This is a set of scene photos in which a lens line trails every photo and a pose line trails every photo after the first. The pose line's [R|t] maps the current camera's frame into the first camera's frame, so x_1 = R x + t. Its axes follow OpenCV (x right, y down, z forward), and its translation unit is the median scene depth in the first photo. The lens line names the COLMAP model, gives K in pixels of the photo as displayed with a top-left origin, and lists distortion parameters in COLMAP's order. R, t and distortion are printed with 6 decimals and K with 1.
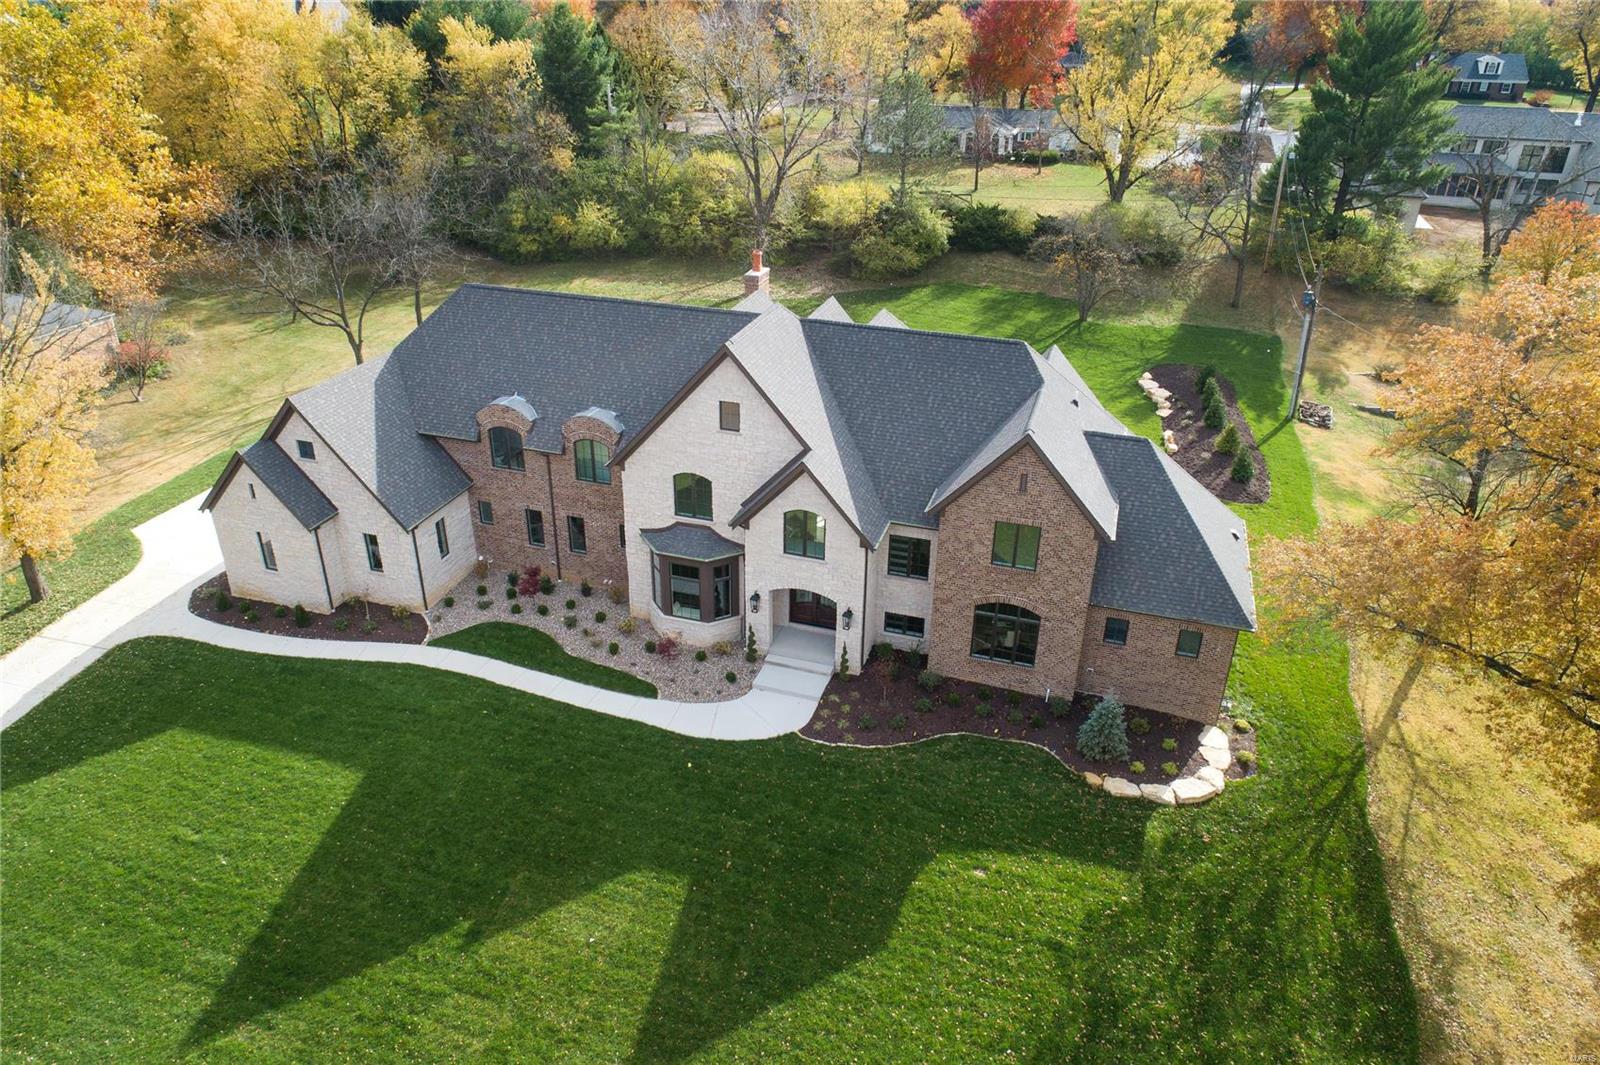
lens RADIAL K [[1078.9, 0, 800.0], [0, 1078.9, 532.5], [0, 0, 1]] dist [-0.005797, 0.000022]
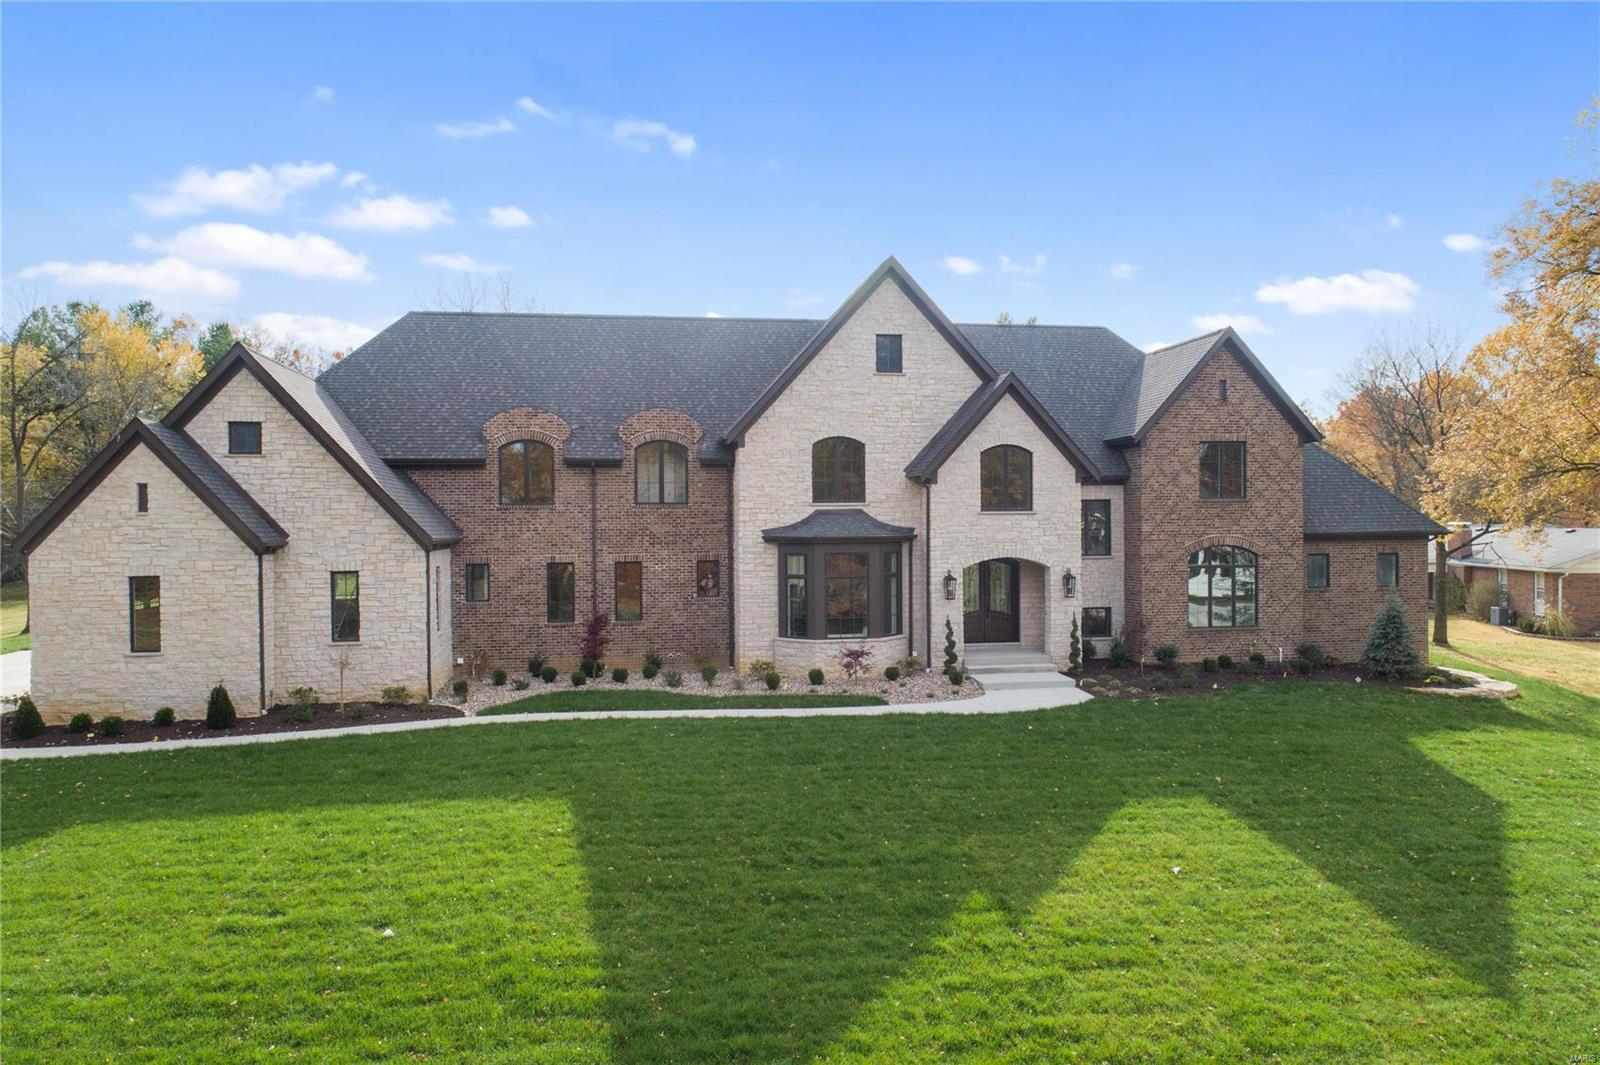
lens RADIAL K [[1072.4, 0, 800.0], [0, 1072.4, 532.5], [0, 0, 1]] dist [-0.006307, 0.004073]
pose [[0.891146, -0.026620, 0.452934, -0.453628], [0.227544, 0.889881, -0.395392, 0.290896], [-0.392532, 0.455415, 0.799072, 0.402883]]
